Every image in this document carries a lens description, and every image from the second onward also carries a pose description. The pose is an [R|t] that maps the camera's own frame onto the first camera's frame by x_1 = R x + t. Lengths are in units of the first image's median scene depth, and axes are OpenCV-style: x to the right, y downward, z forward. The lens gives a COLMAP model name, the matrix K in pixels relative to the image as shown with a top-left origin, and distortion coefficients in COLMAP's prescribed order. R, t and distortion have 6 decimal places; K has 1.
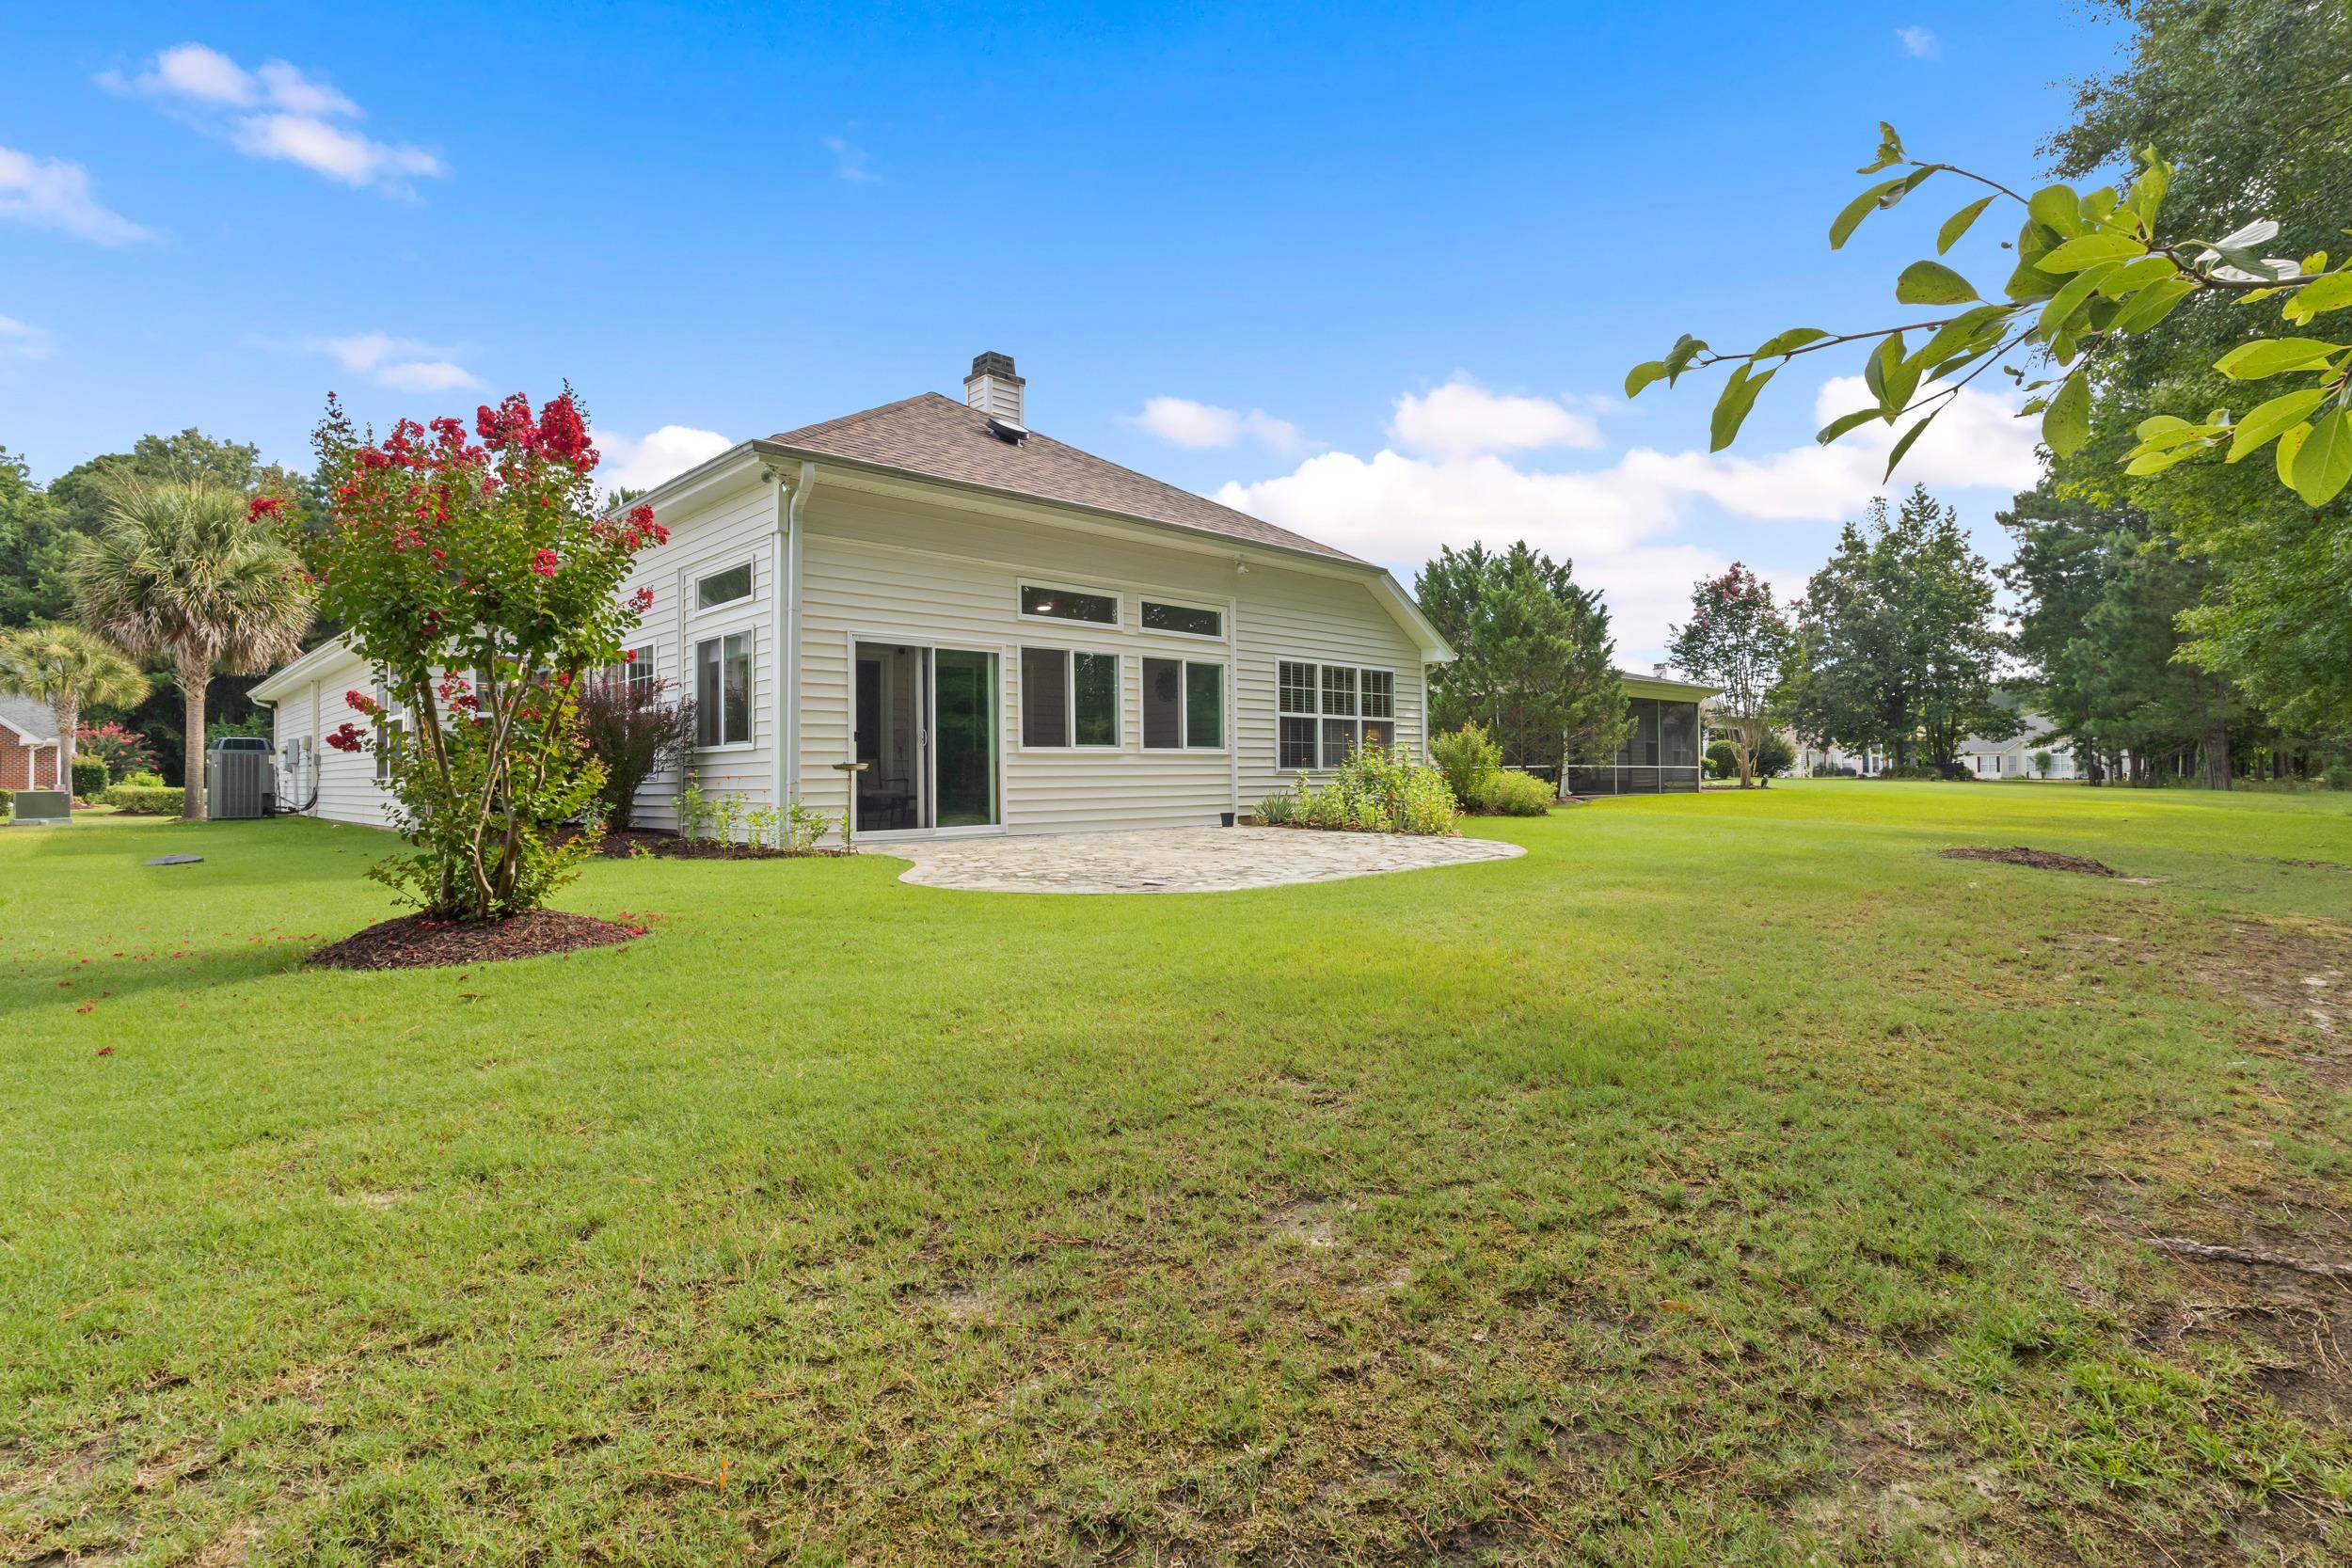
lens RADIAL K [[1101.8, 0, 1172.4], [0, 1101.8, 764.2], [0, 0, 1]] dist [0.004603, 0.000485]
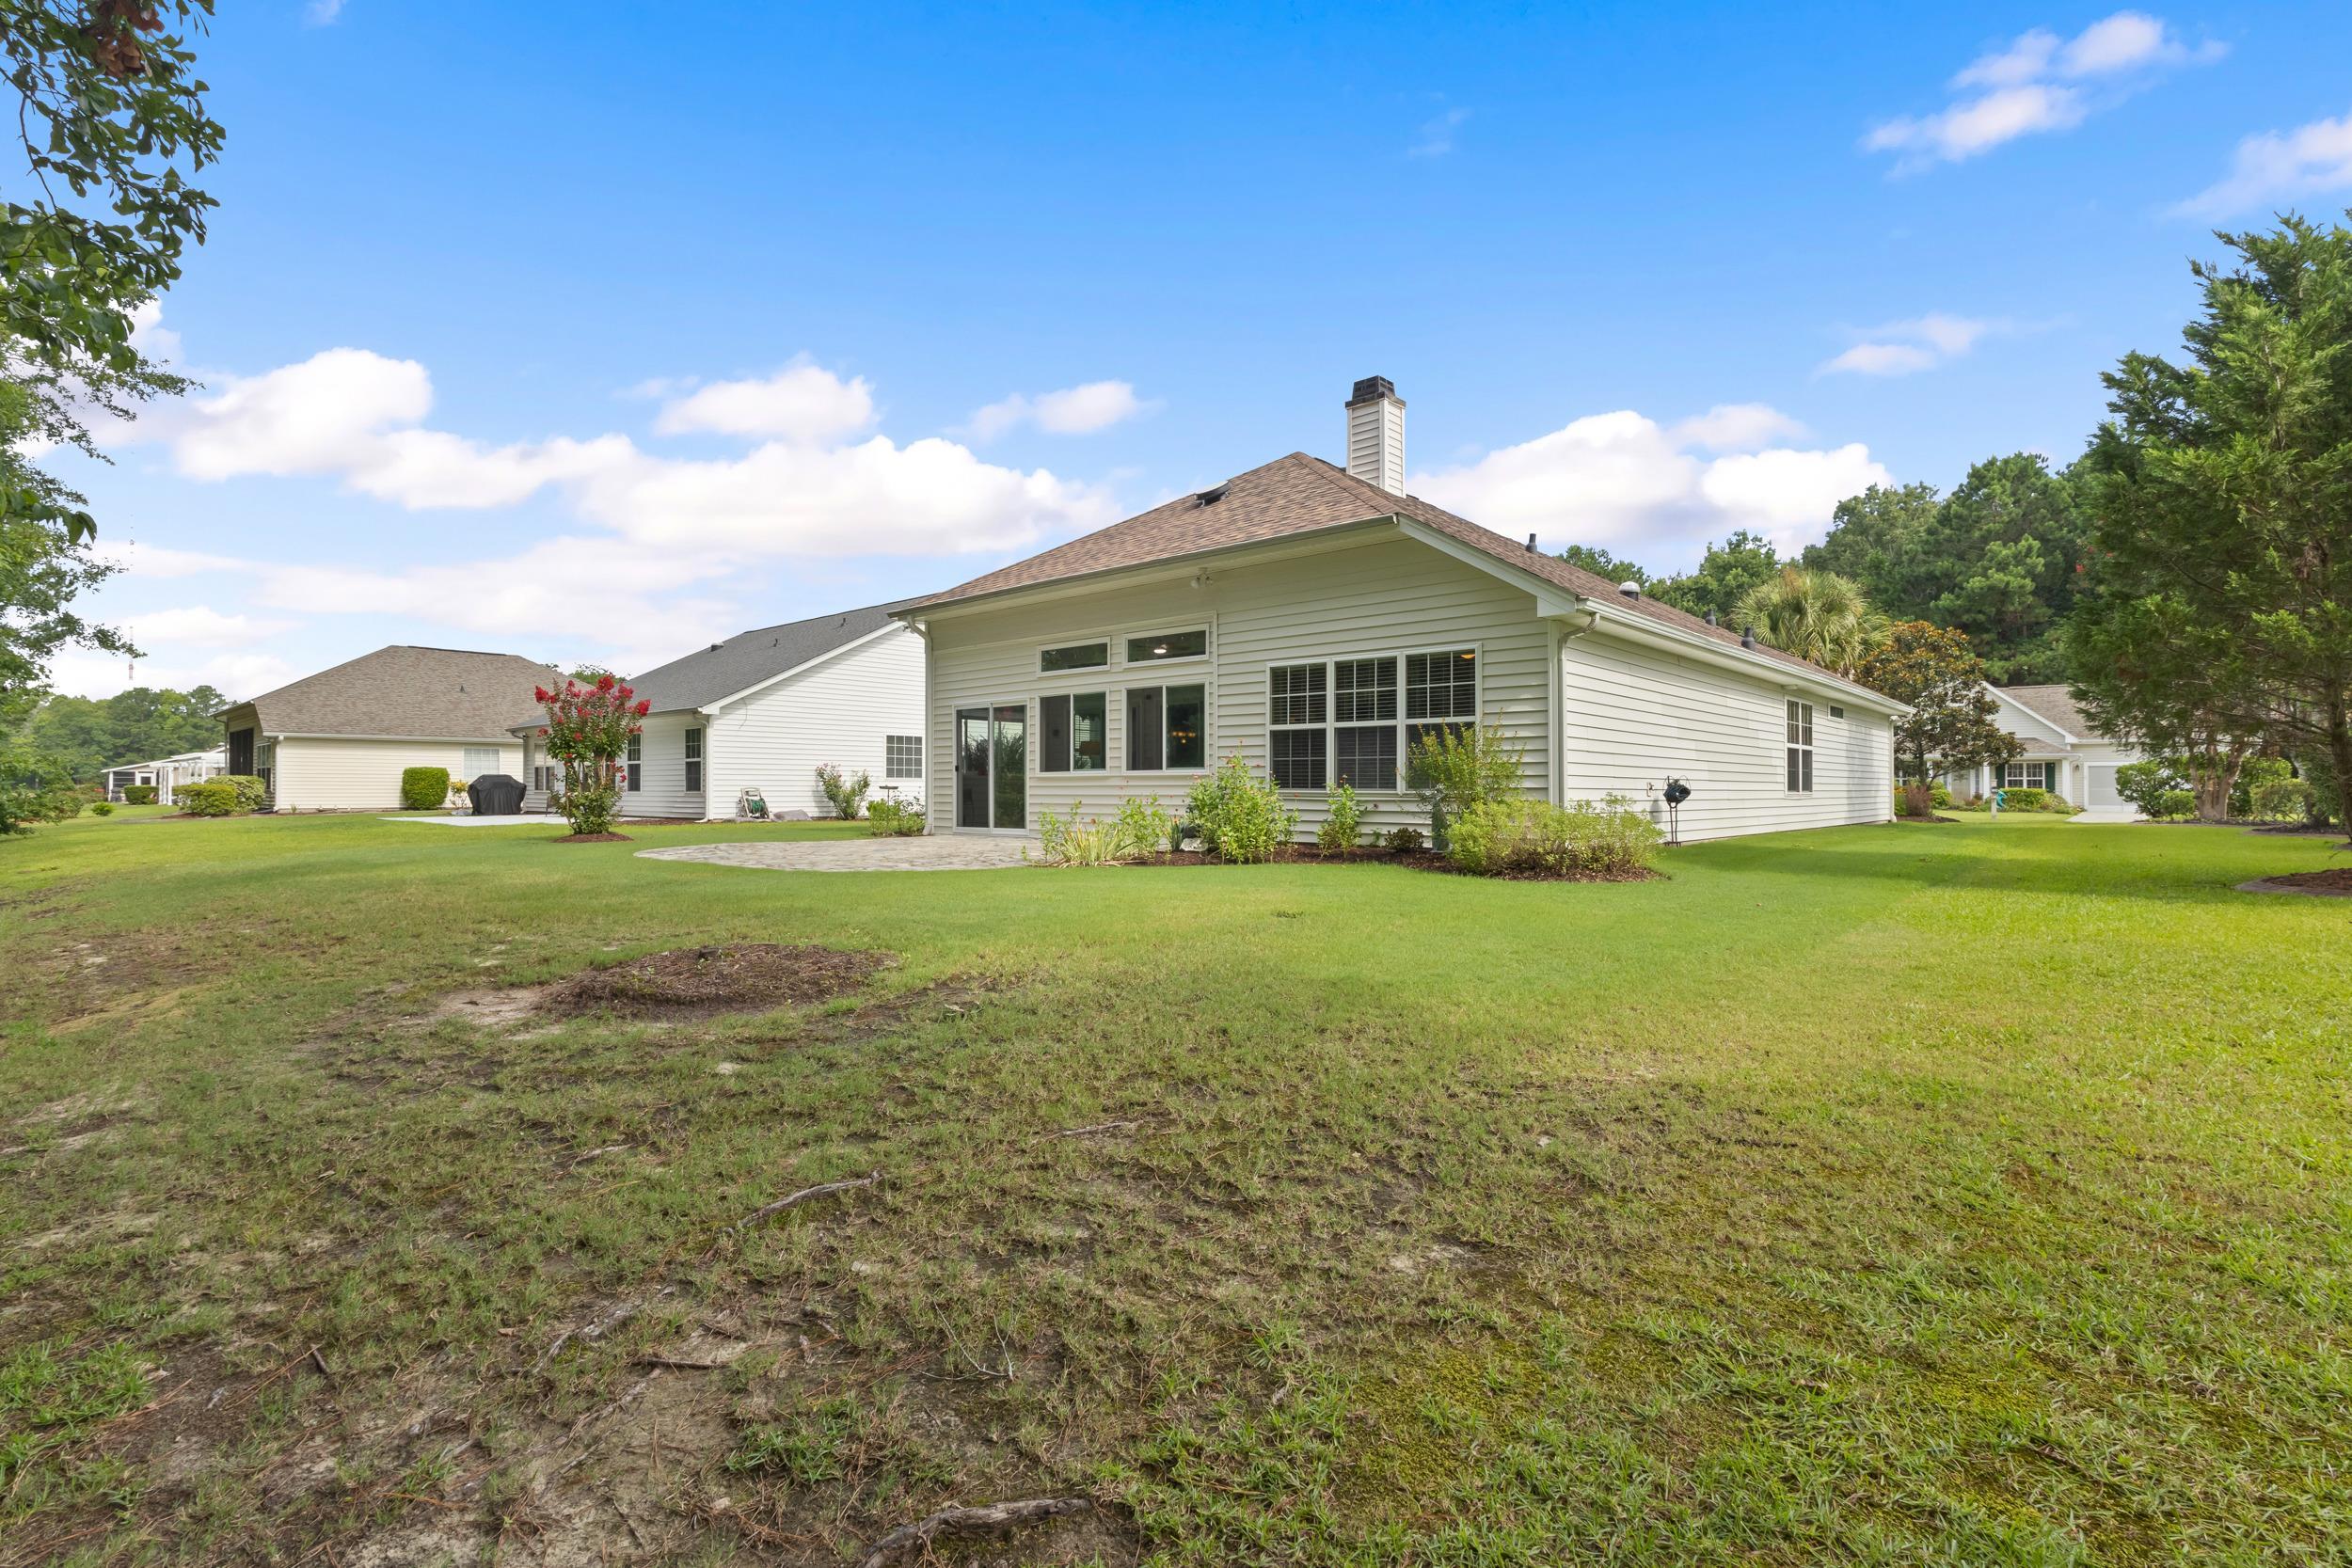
lens RADIAL K [[1101.8, 0, 1171.1], [0, 1101.8, 794.7], [0, 0, 1]] dist [0.004603, 0.000485]
pose [[0.071225, 0.010324, -0.997407, 1.000215], [0.002119, 0.999943, 0.010501, -0.001118], [0.997458, -0.002861, 0.071199, 0.876745]]
